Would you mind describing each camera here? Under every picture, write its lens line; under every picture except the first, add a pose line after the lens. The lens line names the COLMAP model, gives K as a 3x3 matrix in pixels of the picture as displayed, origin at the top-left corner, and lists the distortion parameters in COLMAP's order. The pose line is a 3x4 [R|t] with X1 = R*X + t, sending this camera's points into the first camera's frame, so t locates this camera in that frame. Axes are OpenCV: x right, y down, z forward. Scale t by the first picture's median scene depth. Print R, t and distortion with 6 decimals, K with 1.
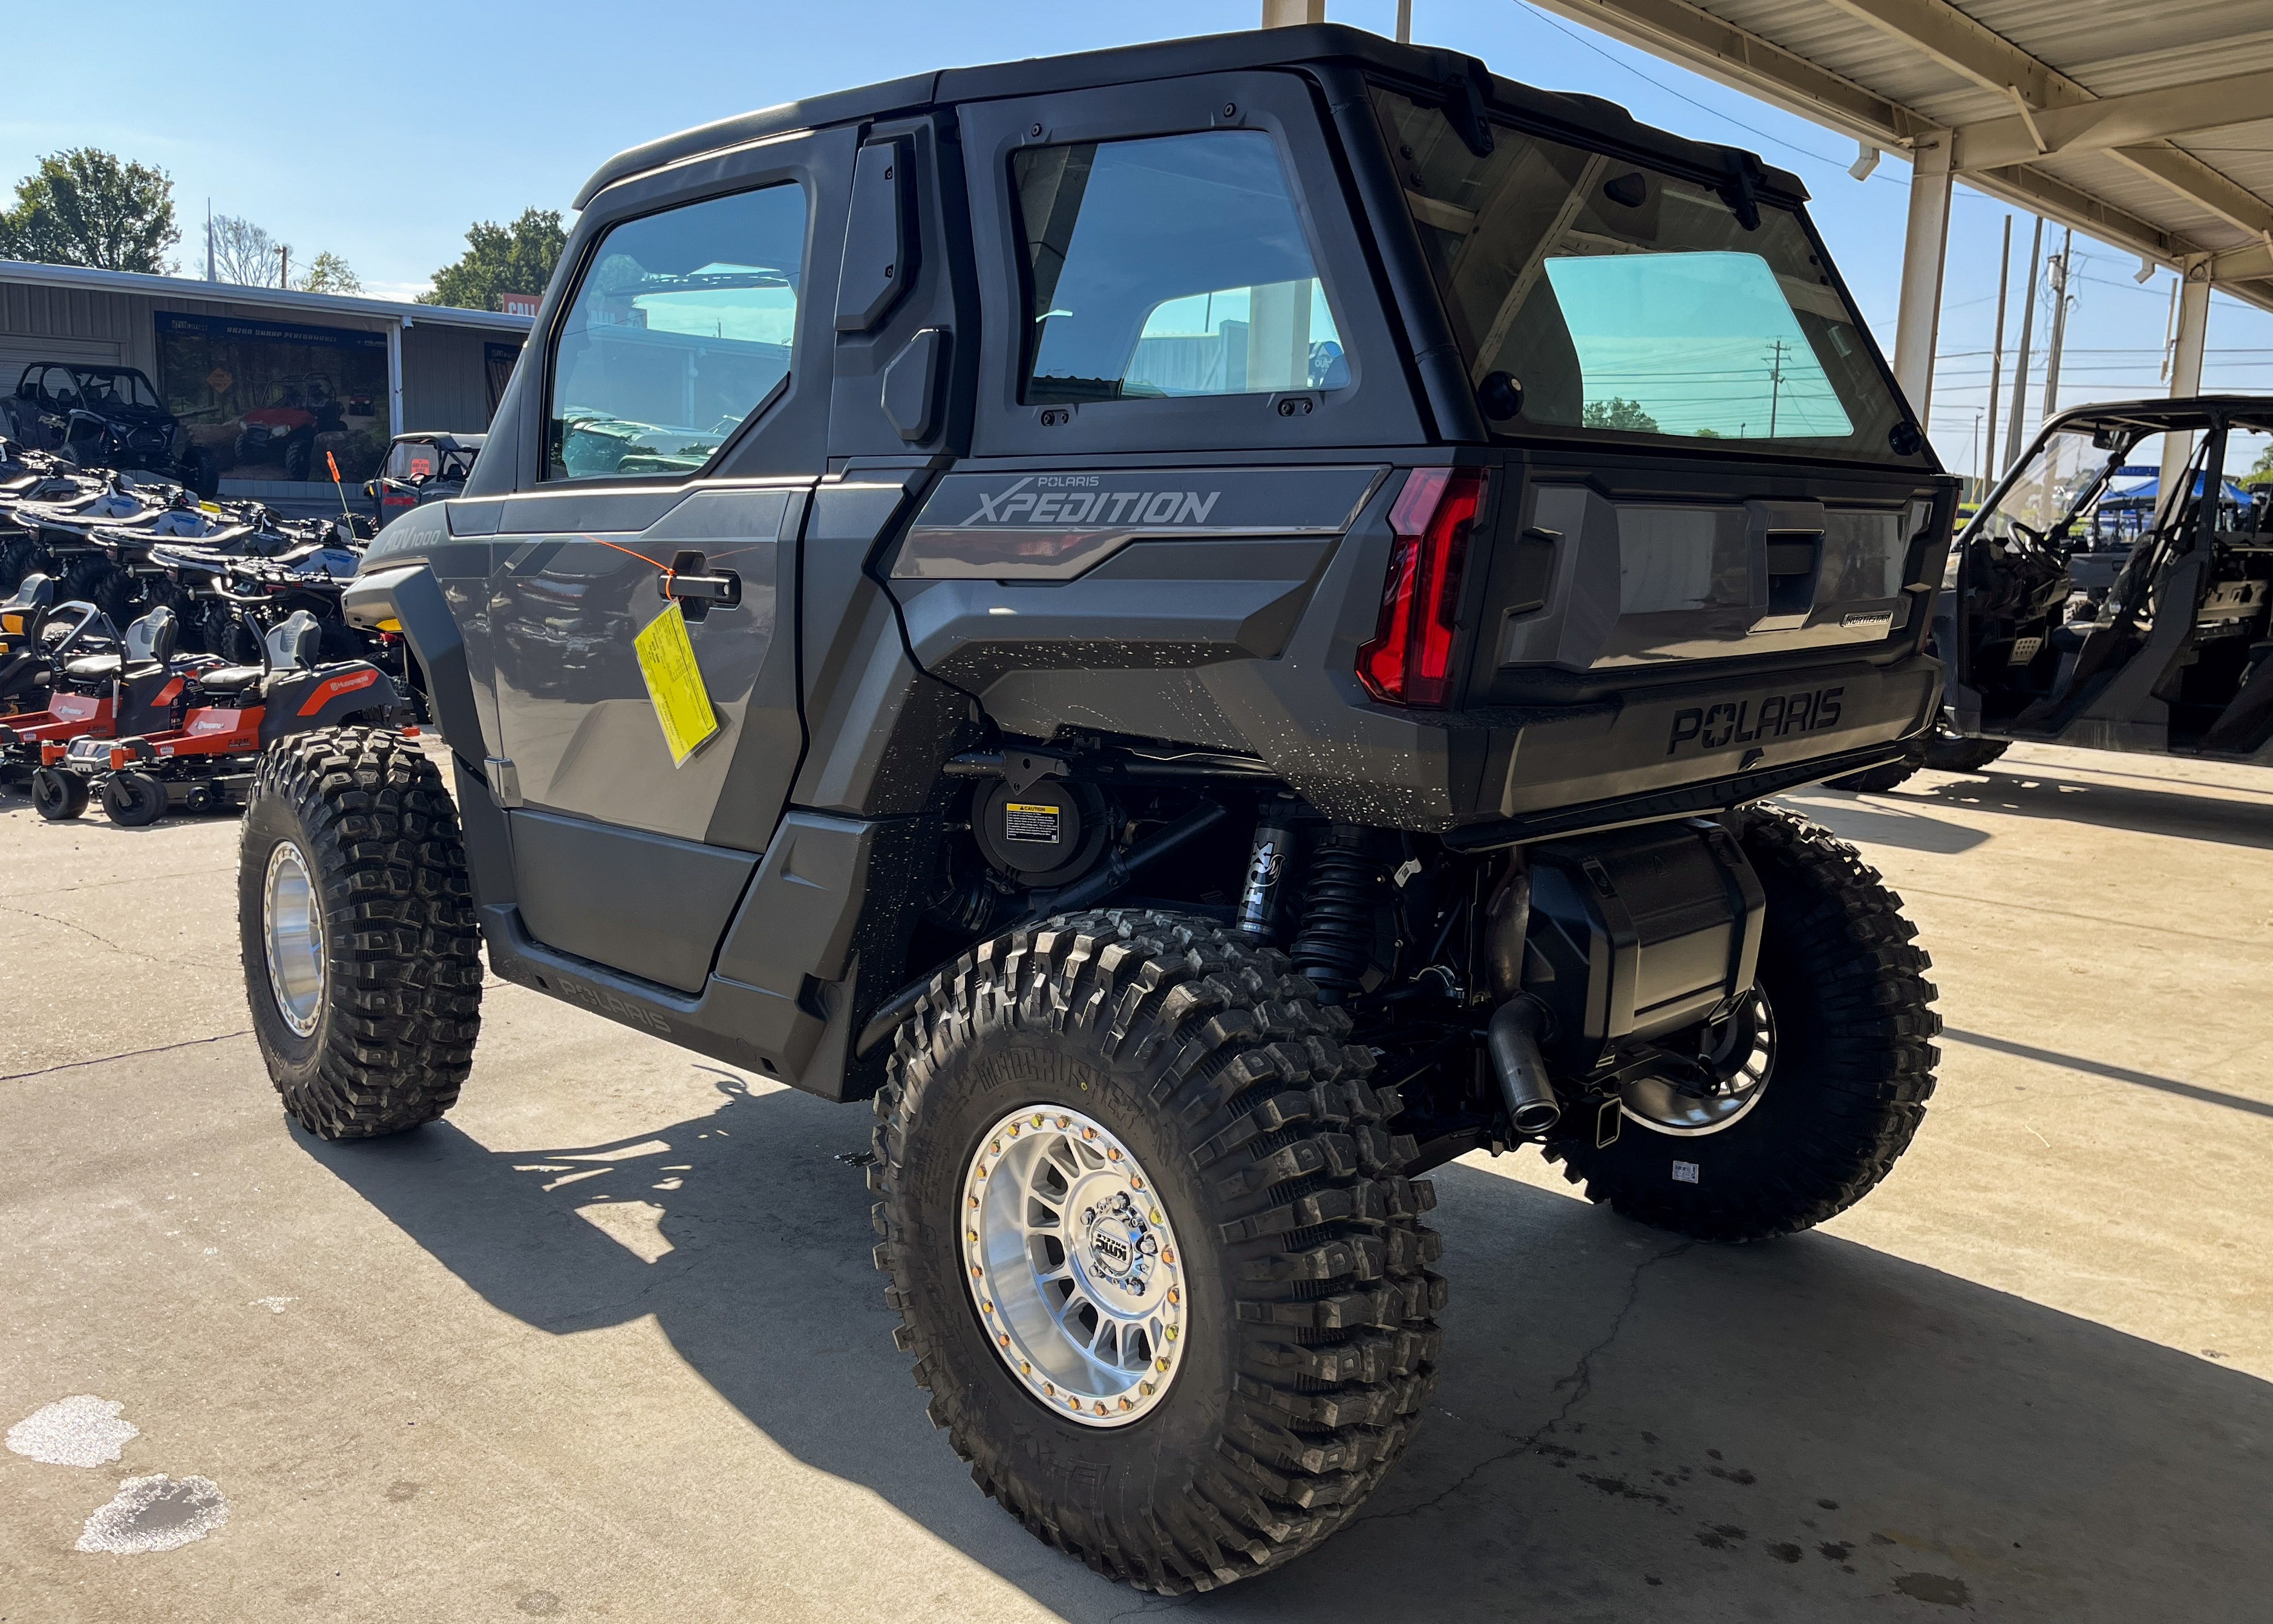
lens RADIAL K [[1902.2, 0, 1151.8], [0, 1902.2, 818.8], [0, 0, 1]] dist [0.053728, -0.098229]
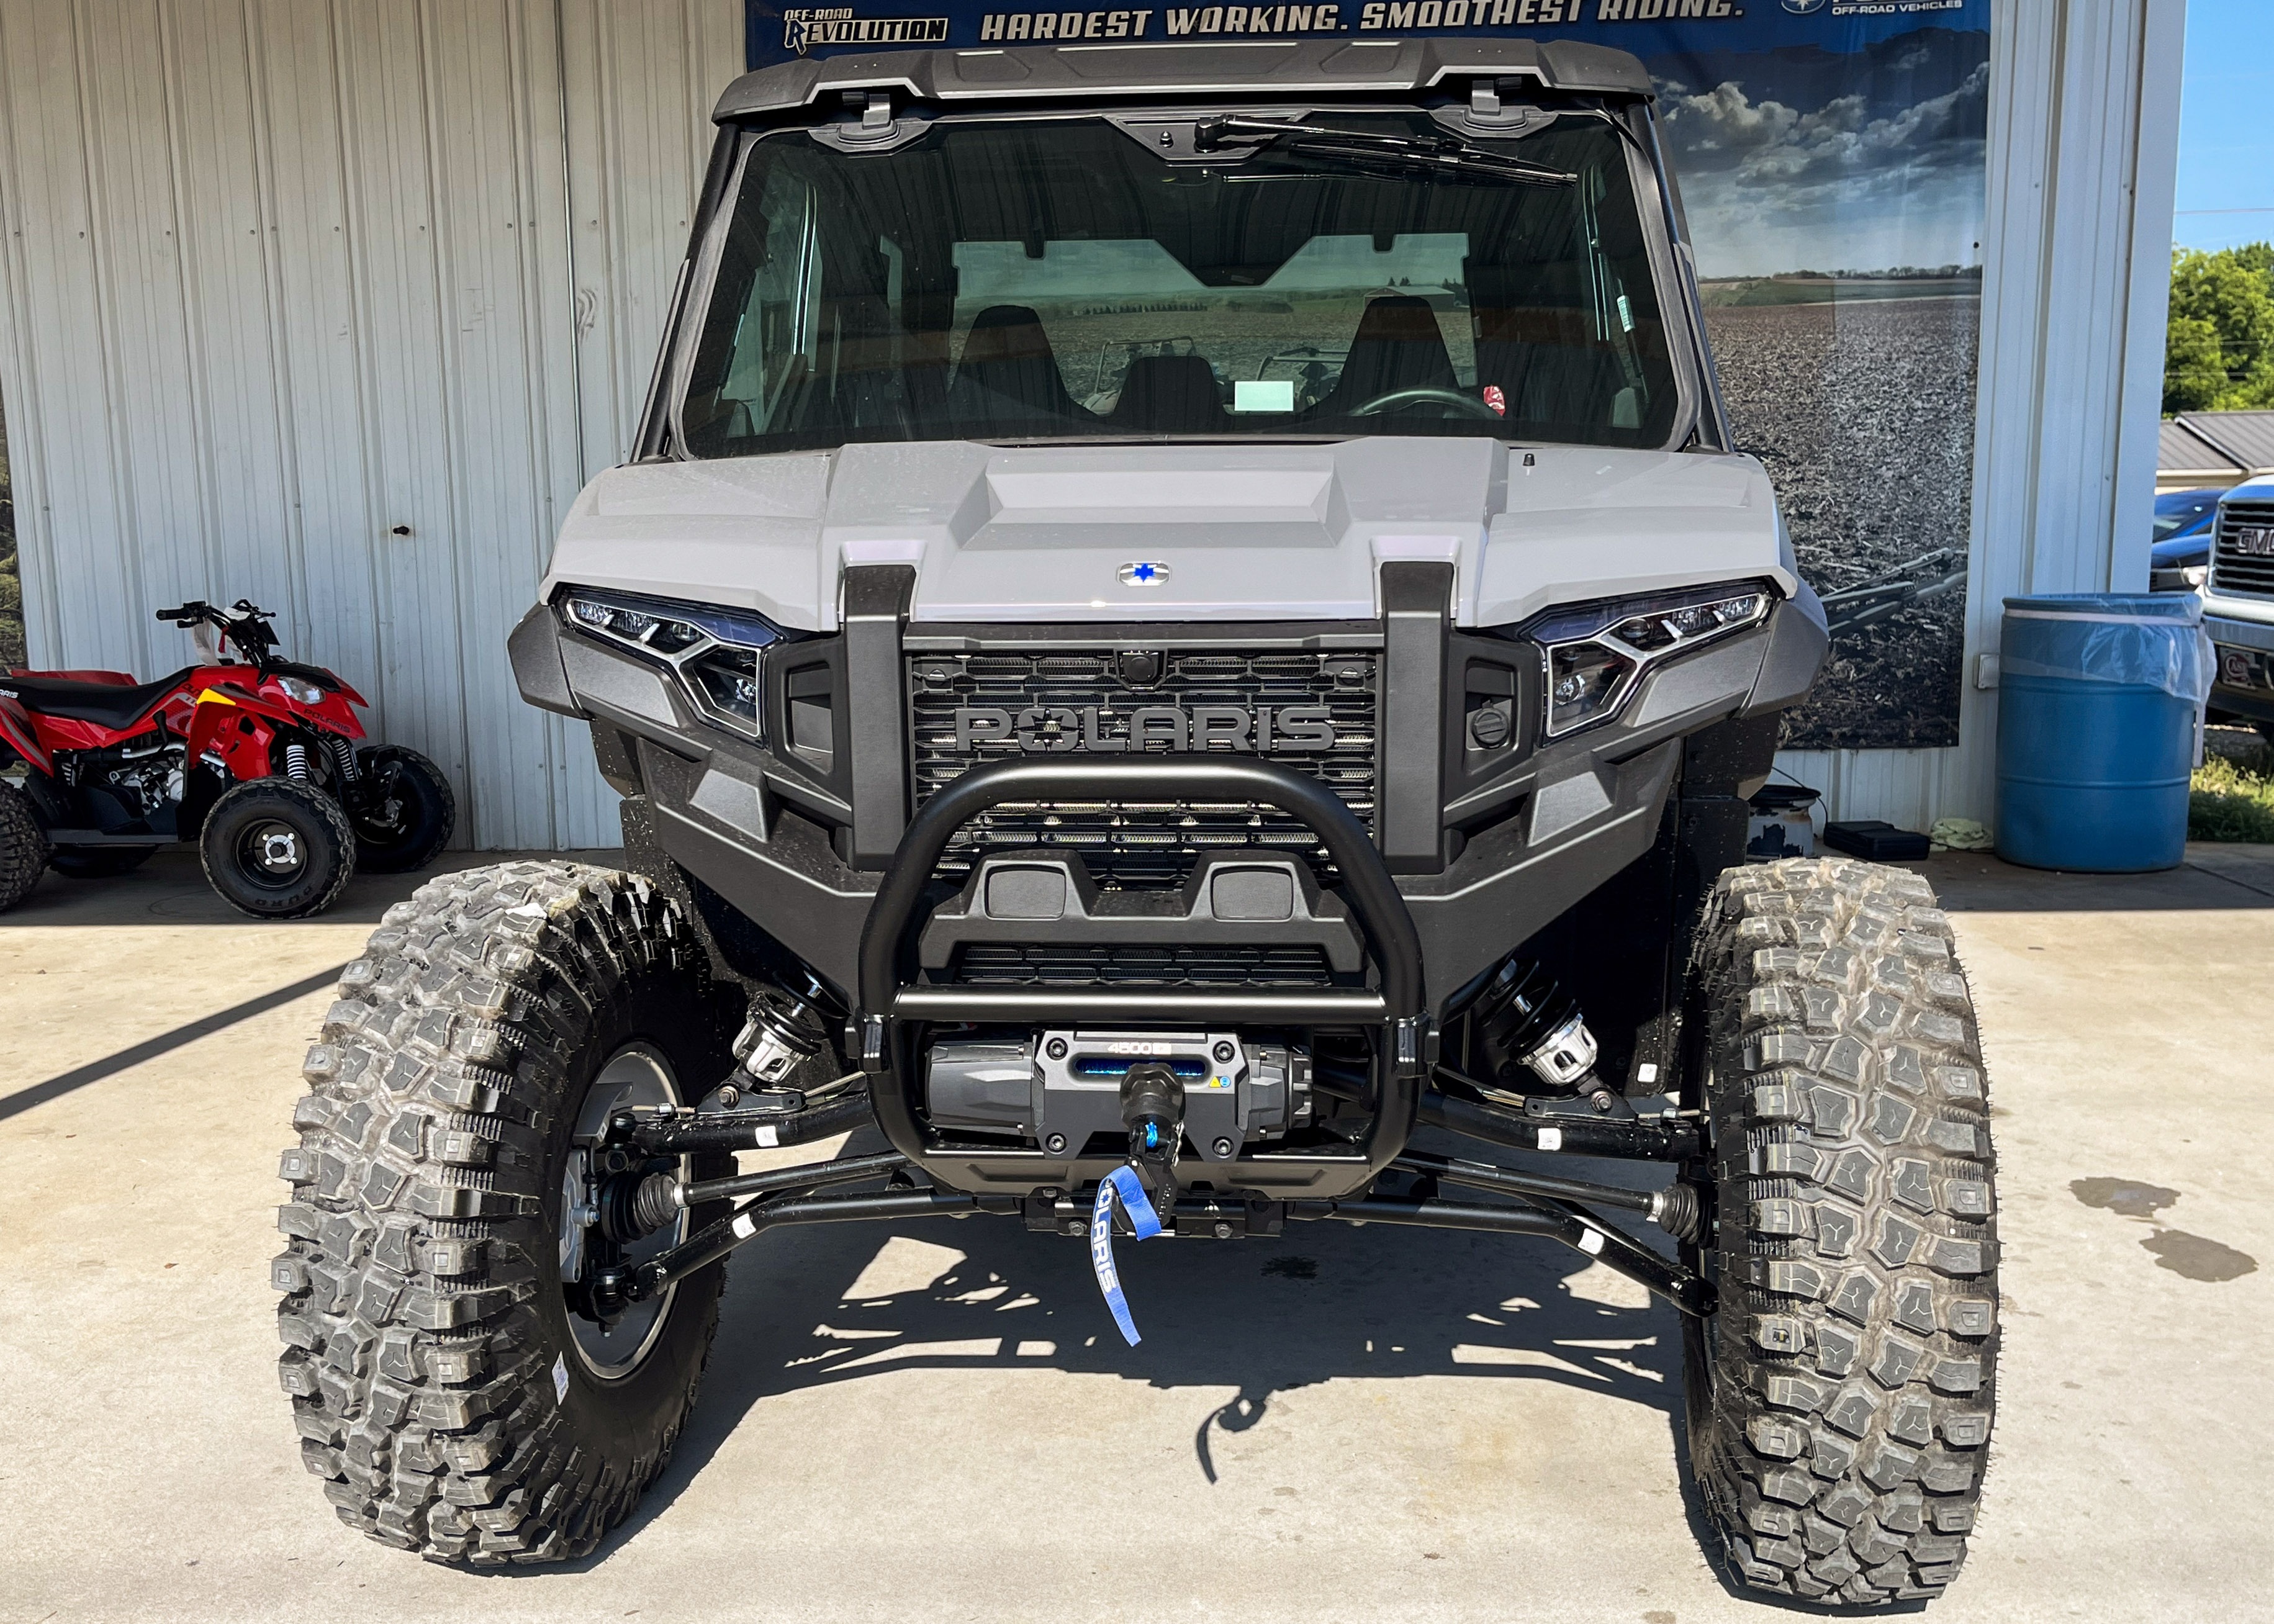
lens RADIAL K [[2107.6, 0, 1147.6], [0, 2107.6, 824.0], [0, 0, 1]] dist [0.015243, 0.000000]
pose [[-0.632290, -0.145468, 0.760952, -0.847425], [0.124687, 0.950302, 0.285270, -0.293200], [-0.764632, 0.275254, -0.582729, 1.670529]]
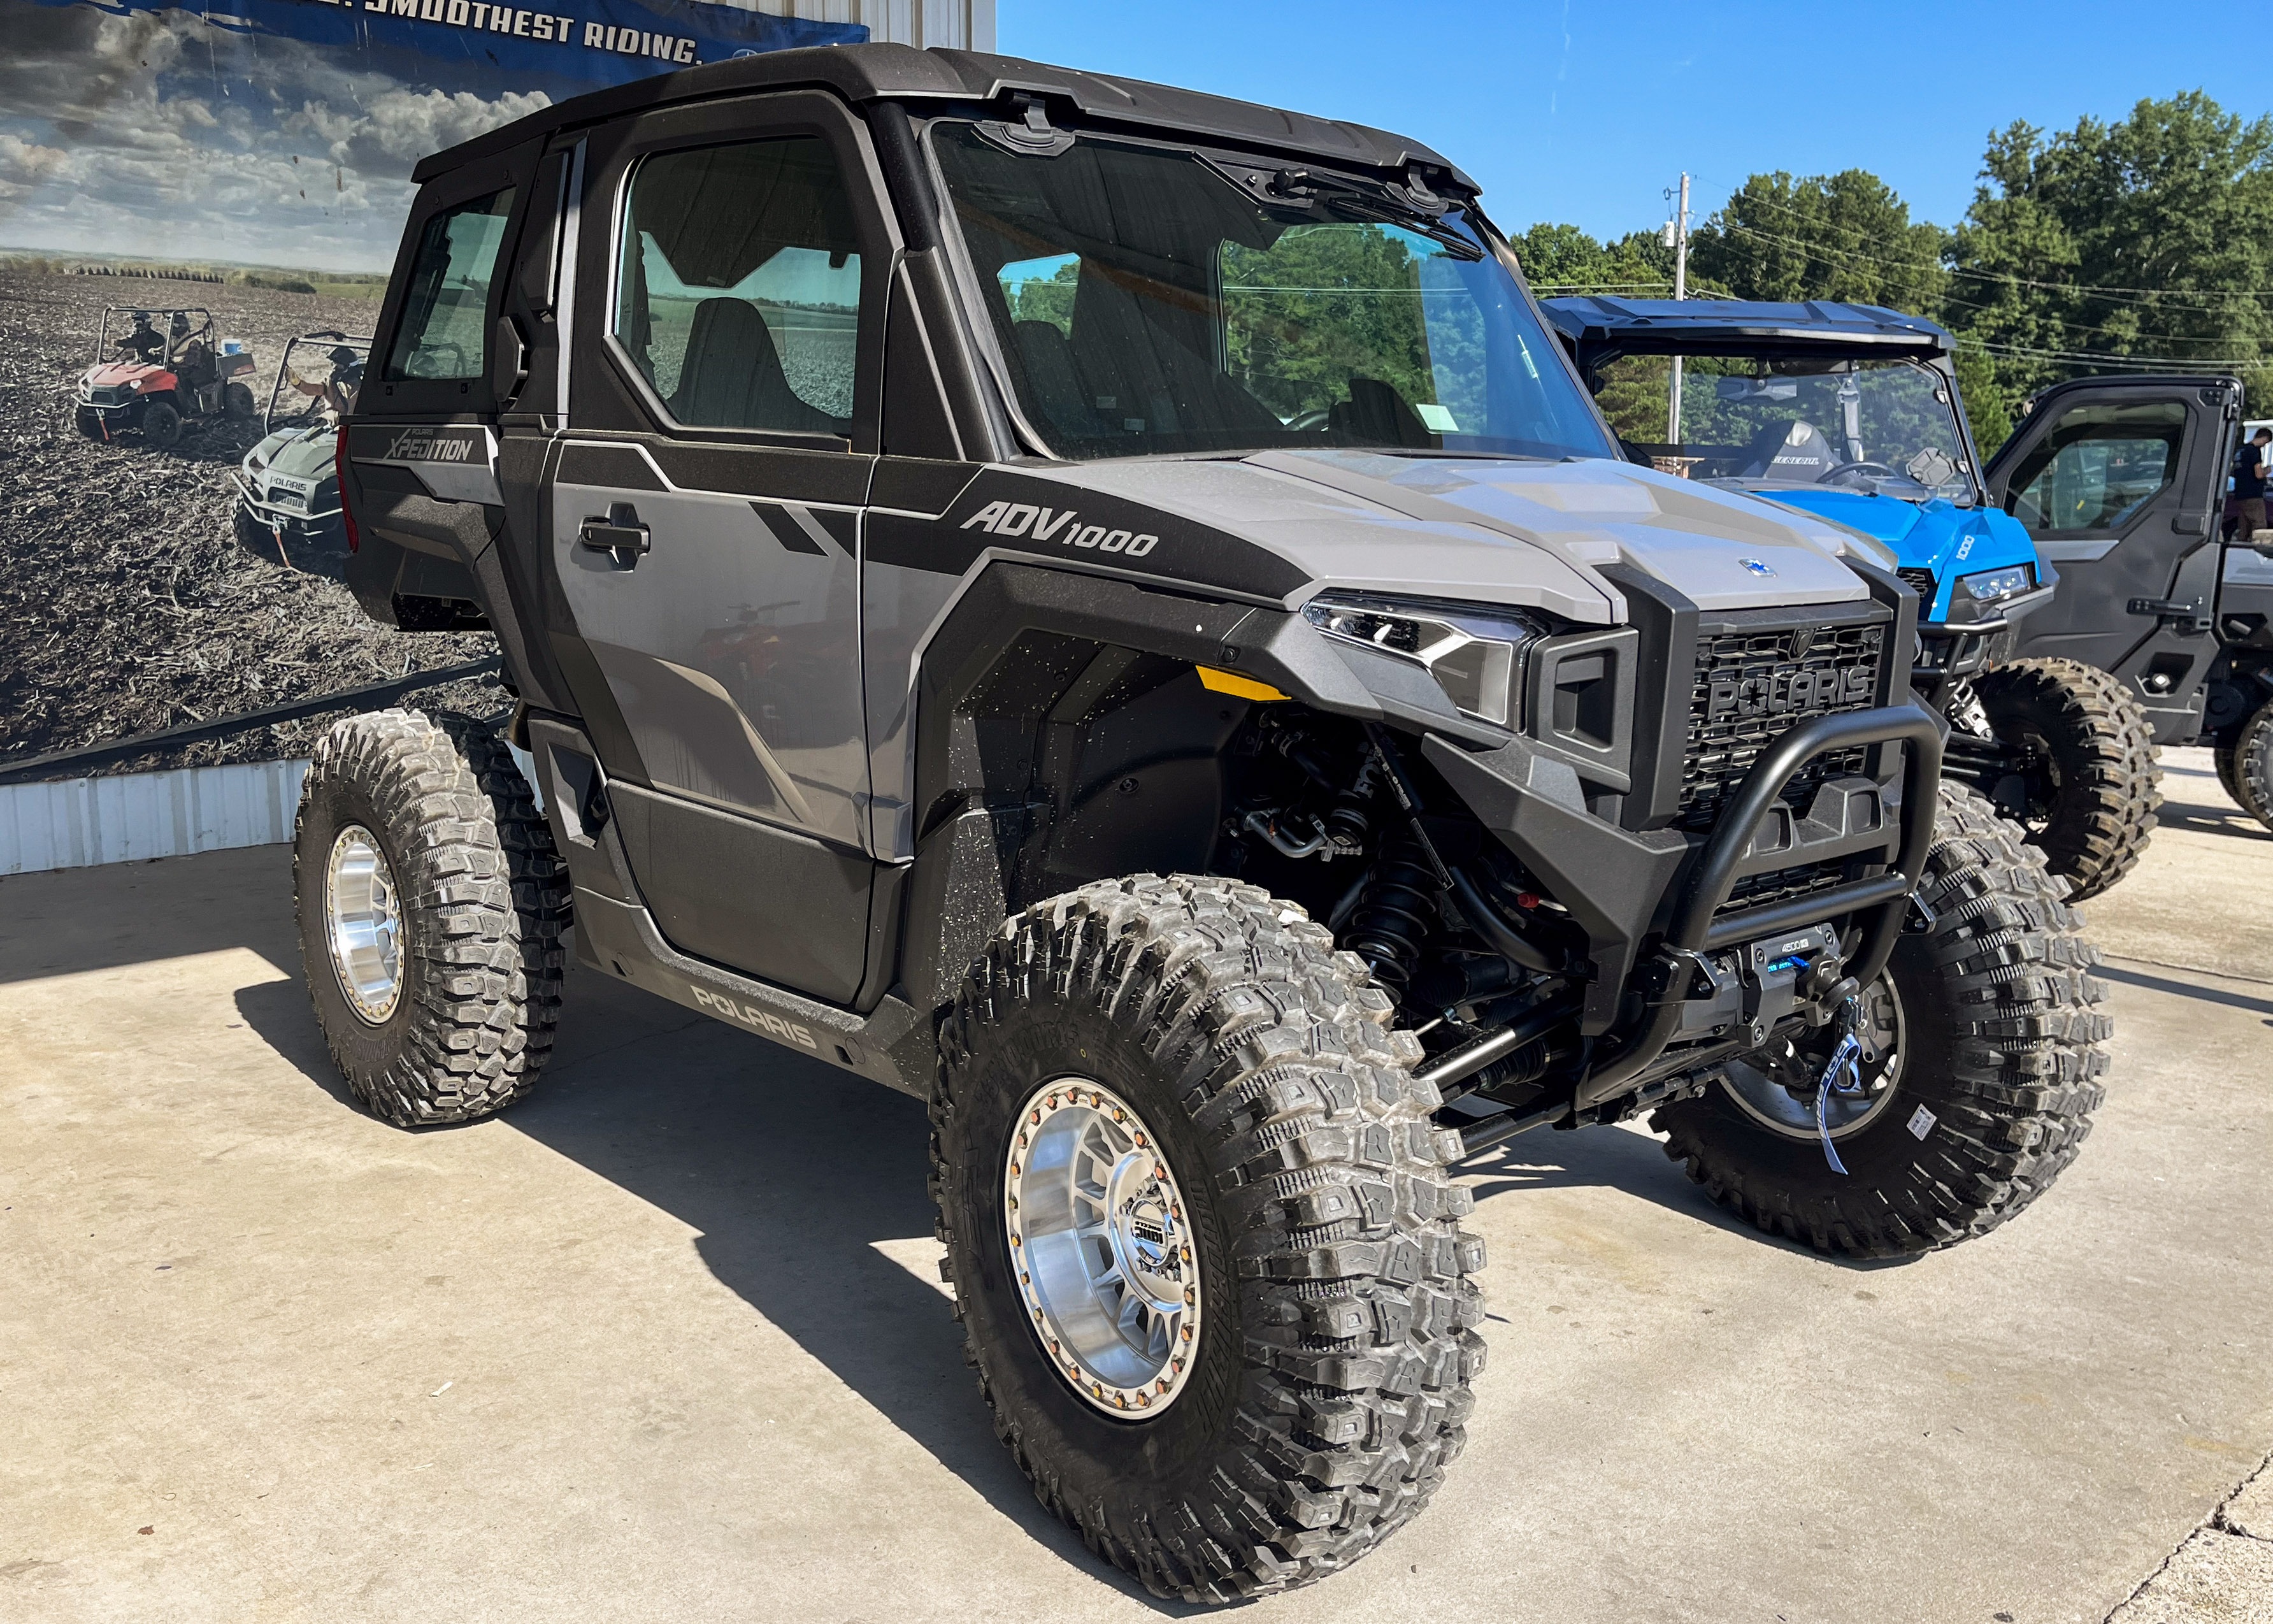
lens RADIAL K [[1902.2, 0, 1123.2], [0, 1902.2, 808.0], [0, 0, 1]] dist [0.053728, -0.098229]
pose [[-0.994755, -0.059055, 0.083516, -0.193148], [-0.027602, 0.941188, 0.336753, -0.335962], [-0.098492, 0.332681, -0.937882, 2.007807]]
